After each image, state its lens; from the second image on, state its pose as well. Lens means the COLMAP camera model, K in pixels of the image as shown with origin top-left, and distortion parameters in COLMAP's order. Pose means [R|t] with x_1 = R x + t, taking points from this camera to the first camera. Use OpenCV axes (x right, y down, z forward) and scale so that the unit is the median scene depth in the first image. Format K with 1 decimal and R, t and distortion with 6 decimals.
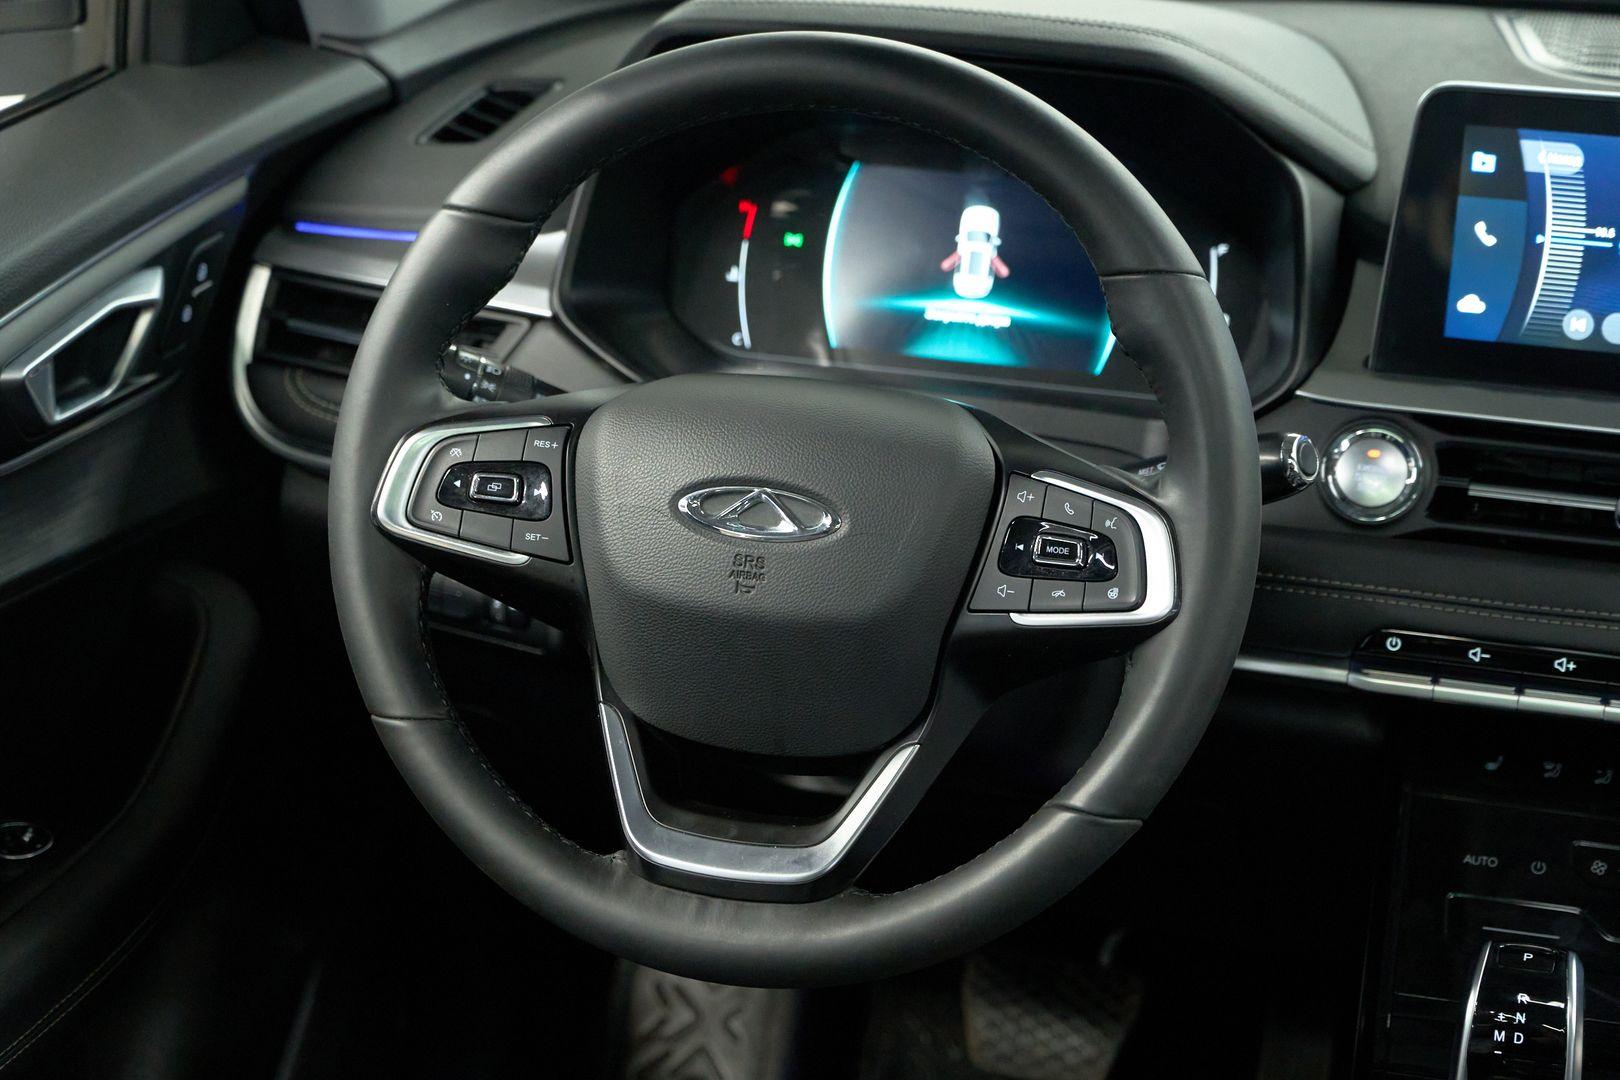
lens RADIAL K [[3116.5, 0, 798.8], [0, 3116.5, 538.0], [0, 0, 1]] dist [-0.042996, 0.000000]
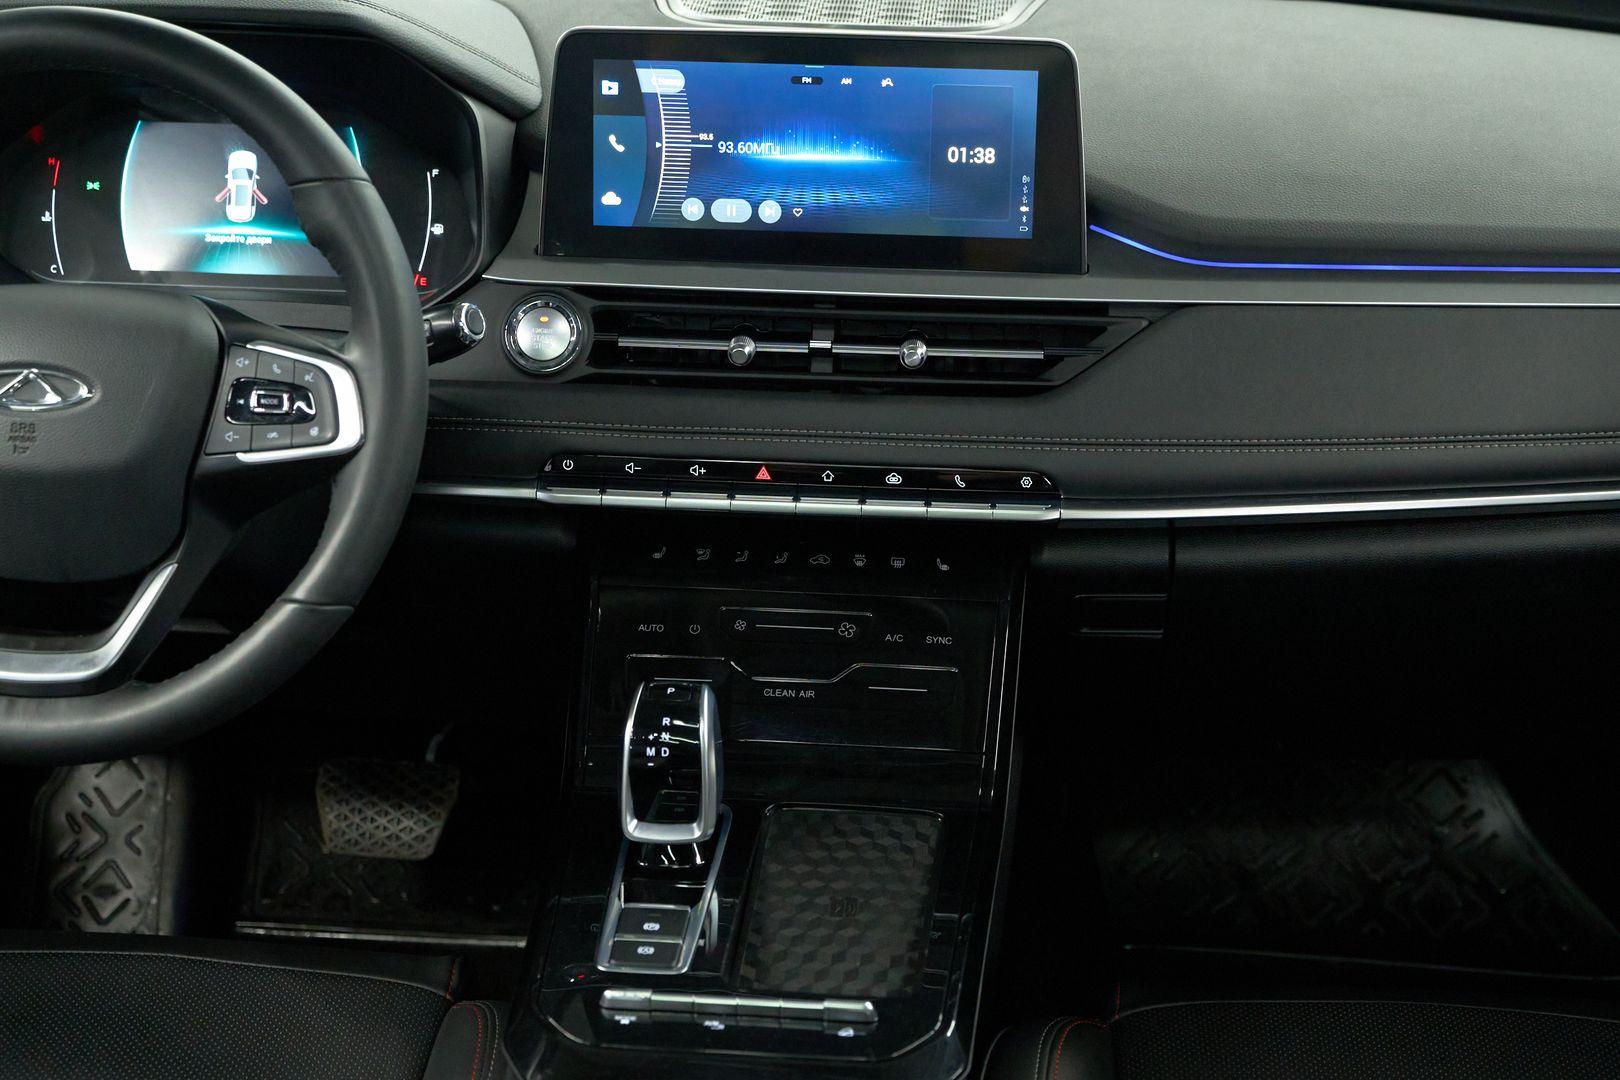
lens RADIAL K [[2645.0, 0, 785.7], [0, 2645.0, 510.8], [0, 0, 1]] dist [-0.031214, 0.000000]
pose [[0.981544, -0.077074, 0.175018, 0.086905], [0.074727, 0.997004, 0.019973, 0.038064], [-0.176033, -0.006526, 0.984363, -0.094463]]
